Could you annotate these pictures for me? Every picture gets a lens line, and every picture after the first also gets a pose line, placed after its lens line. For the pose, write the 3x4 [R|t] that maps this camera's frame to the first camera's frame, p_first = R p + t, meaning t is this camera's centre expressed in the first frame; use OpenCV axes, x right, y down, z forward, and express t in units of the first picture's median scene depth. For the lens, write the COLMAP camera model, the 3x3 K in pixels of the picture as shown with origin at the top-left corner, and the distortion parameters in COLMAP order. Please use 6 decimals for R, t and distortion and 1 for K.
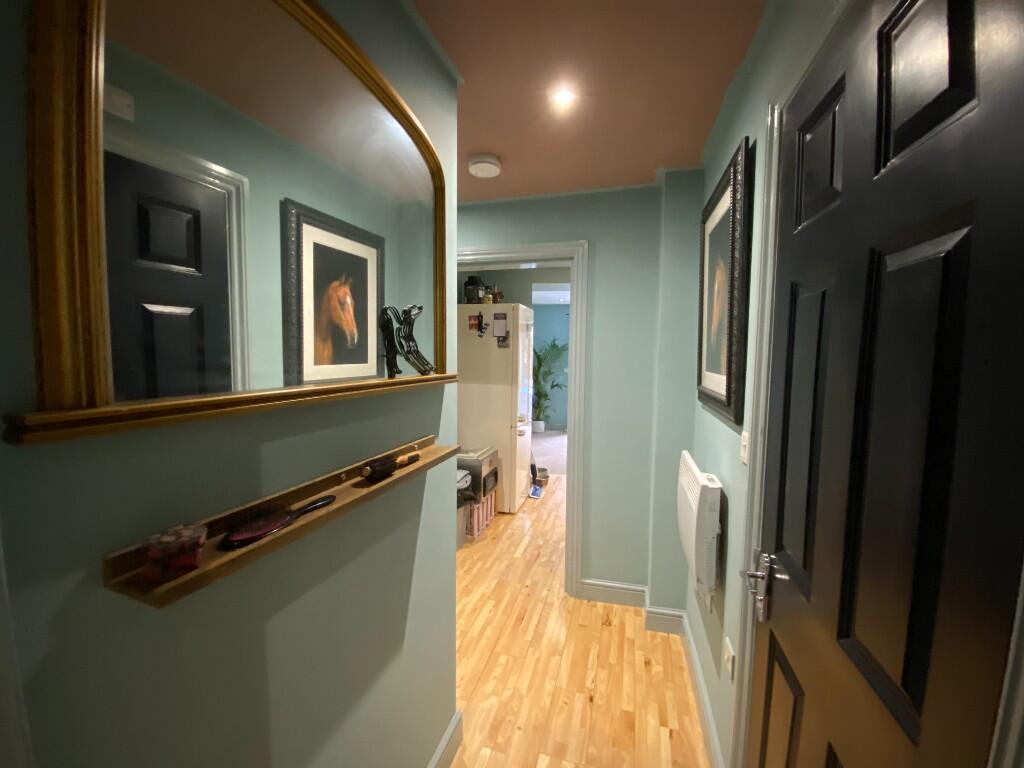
lens RADIAL K [[404.6, 0, 512.0], [0, 404.6, 384.0], [0, 0, 1]] dist [0.000476, 0.000000]
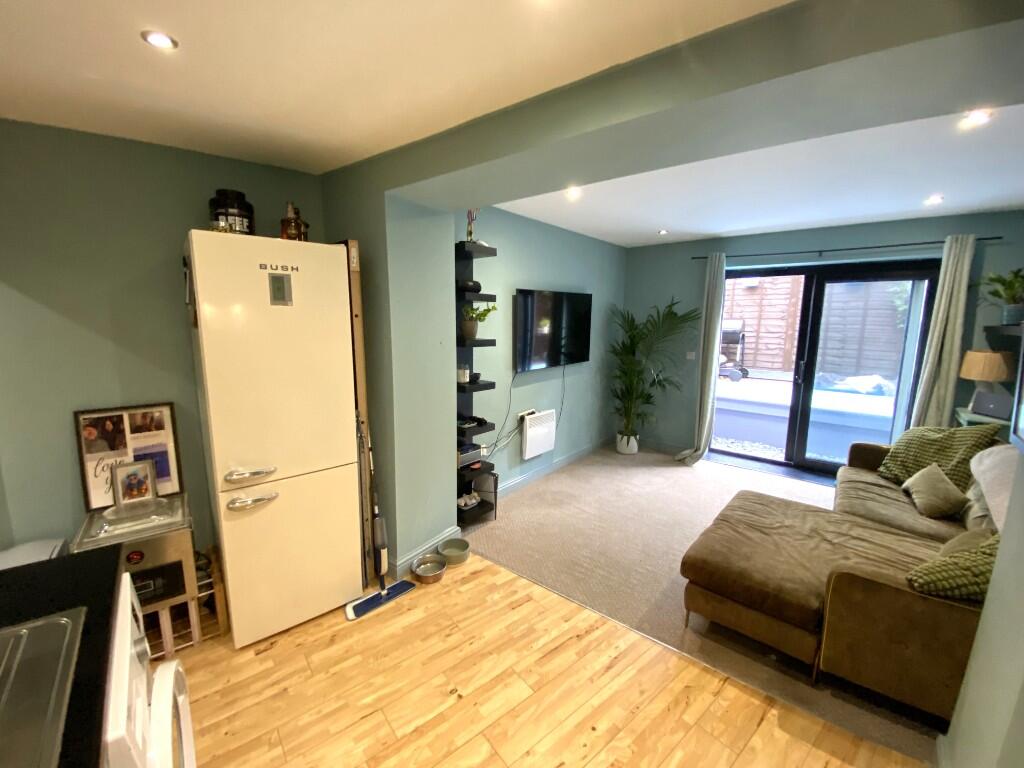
lens RADIAL K [[412.4, 0, 509.4], [0, 412.4, 383.8], [0, 0, 1]] dist [0.024930, -0.023501]
pose [[0.821722, 0.084452, -0.563597, 0.574013], [-0.040447, 0.995108, 0.090139, -0.081870], [0.568452, -0.051273, 0.821117, 0.796949]]
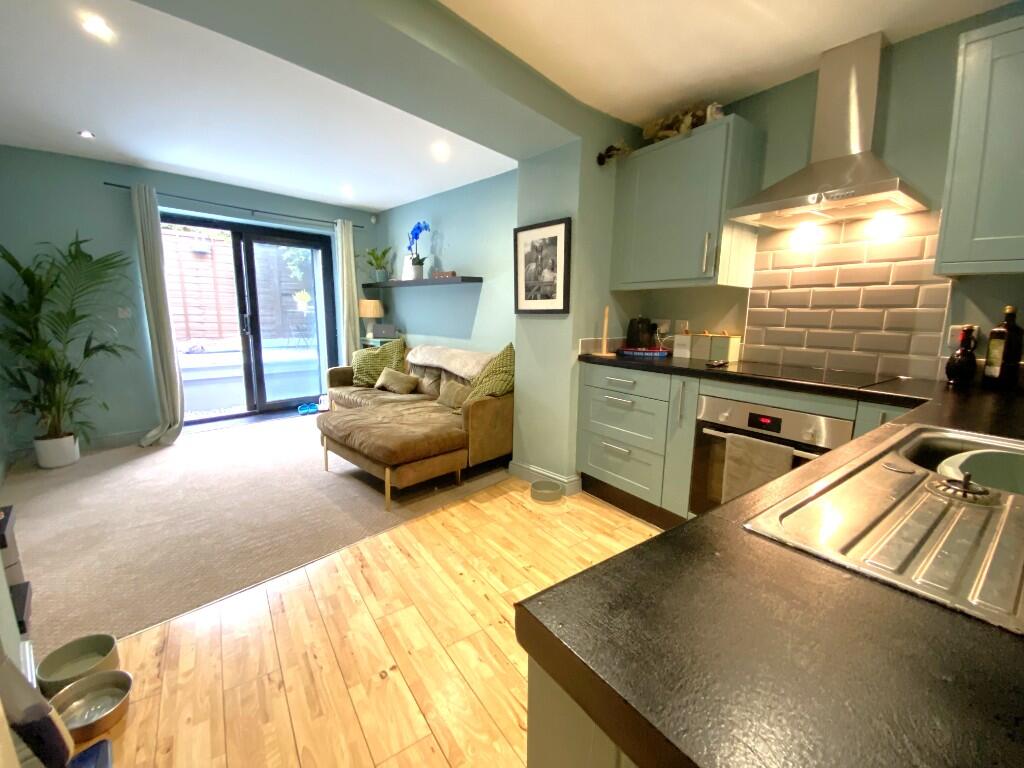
lens RADIAL K [[412.4, 0, 509.4], [0, 412.4, 383.8], [0, 0, 1]] dist [0.024930, -0.023501]
pose [[0.628836, -0.132260, 0.766207, 0.088192], [0.049926, 0.990261, 0.129960, 0.012732], [-0.775933, -0.043470, 0.629315, 0.819097]]
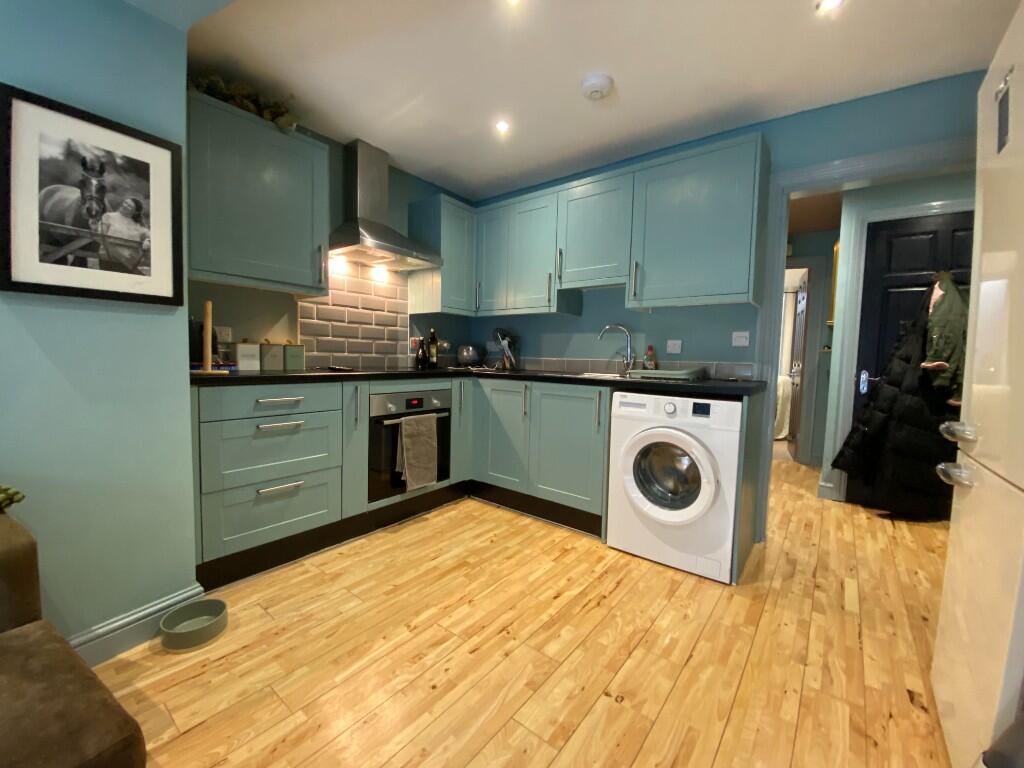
lens RADIAL K [[411.3, 0, 510.3], [0, 411.3, 383.1], [0, 0, 1]] dist [0.029275, -0.023140]
pose [[-0.925813, -0.060245, 0.373150, 0.245120], [-0.009608, 0.990648, 0.136102, 0.006996], [-0.377860, 0.122420, -0.917734, 1.473933]]
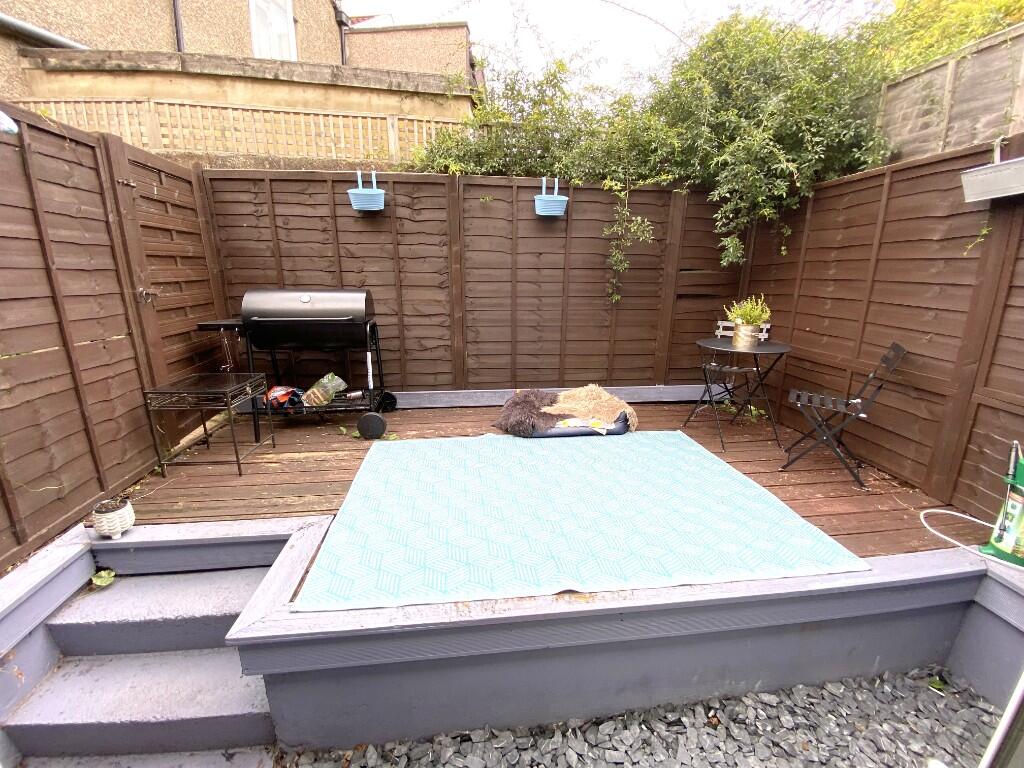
lens RADIAL K [[407.7, 0, 510.9], [0, 407.7, 386.9], [0, 0, 1]] dist [0.029829, -0.022926]
pose [[0.975020, -0.061649, 0.213391, 0.438410], [0.021264, 0.982205, 0.186602, -0.215319], [-0.221098, -0.177404, 0.958981, 2.244751]]
